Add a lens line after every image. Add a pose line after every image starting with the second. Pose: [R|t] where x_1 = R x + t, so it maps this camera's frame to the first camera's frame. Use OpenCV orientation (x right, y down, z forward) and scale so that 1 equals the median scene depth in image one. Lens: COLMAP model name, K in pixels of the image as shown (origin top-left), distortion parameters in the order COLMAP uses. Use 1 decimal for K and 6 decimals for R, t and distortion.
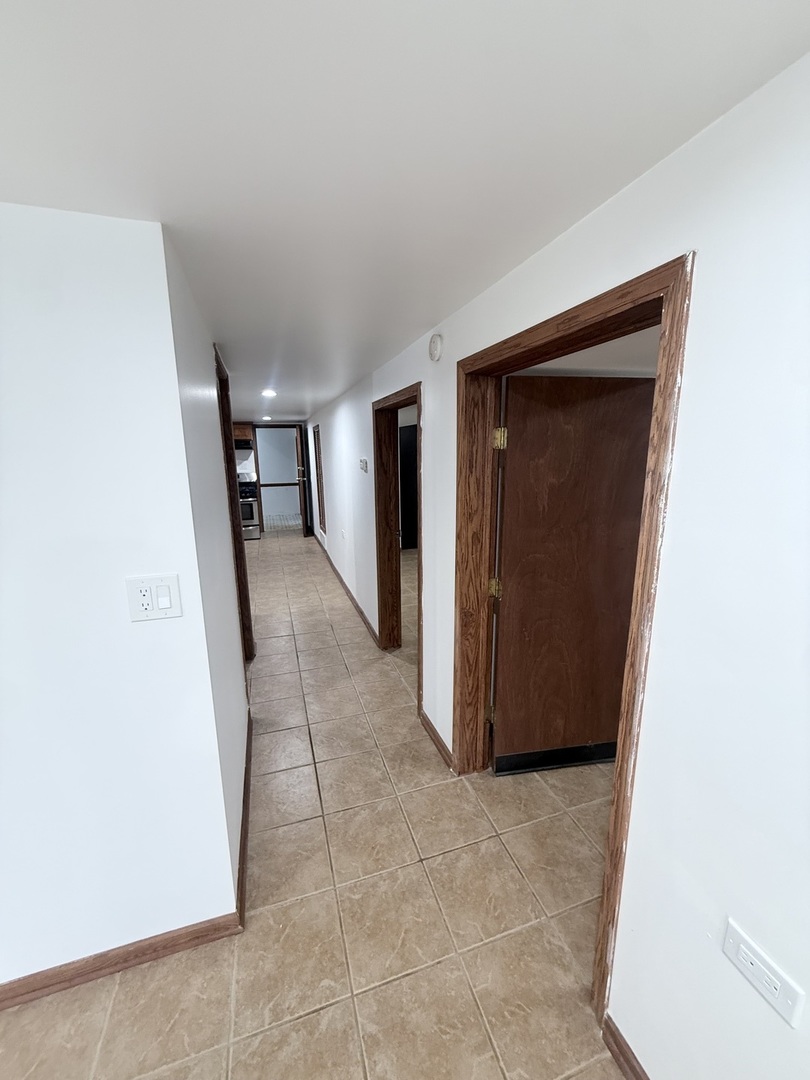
lens RADIAL K [[429.4, 0, 403.1], [0, 429.4, 540.4], [0, 0, 1]] dist [-0.001919, -0.000334]
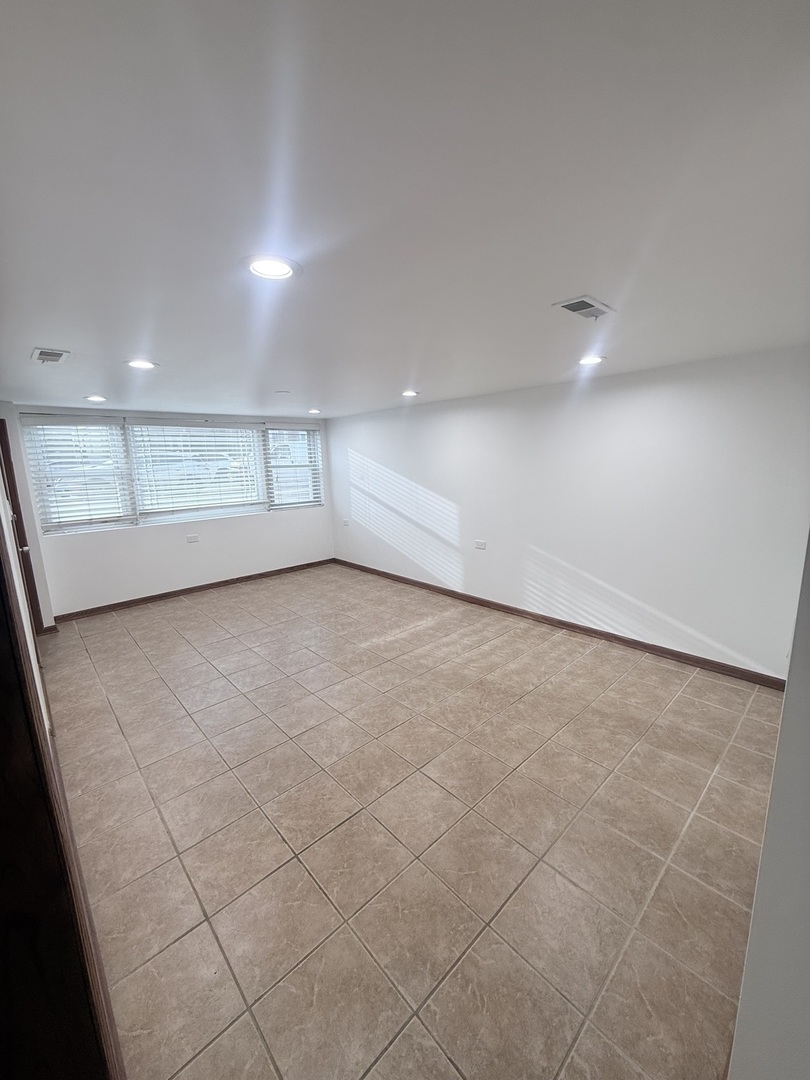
lens RADIAL K [[429.4, 0, 405.5], [0, 429.4, 539.3], [0, 0, 1]] dist [-0.001919, -0.000334]
pose [[-0.904269, 0.118793, -0.410104, 0.266783], [-0.049216, 0.925111, 0.376493, -0.245368], [0.424117, 0.360634, -0.830703, 1.230386]]
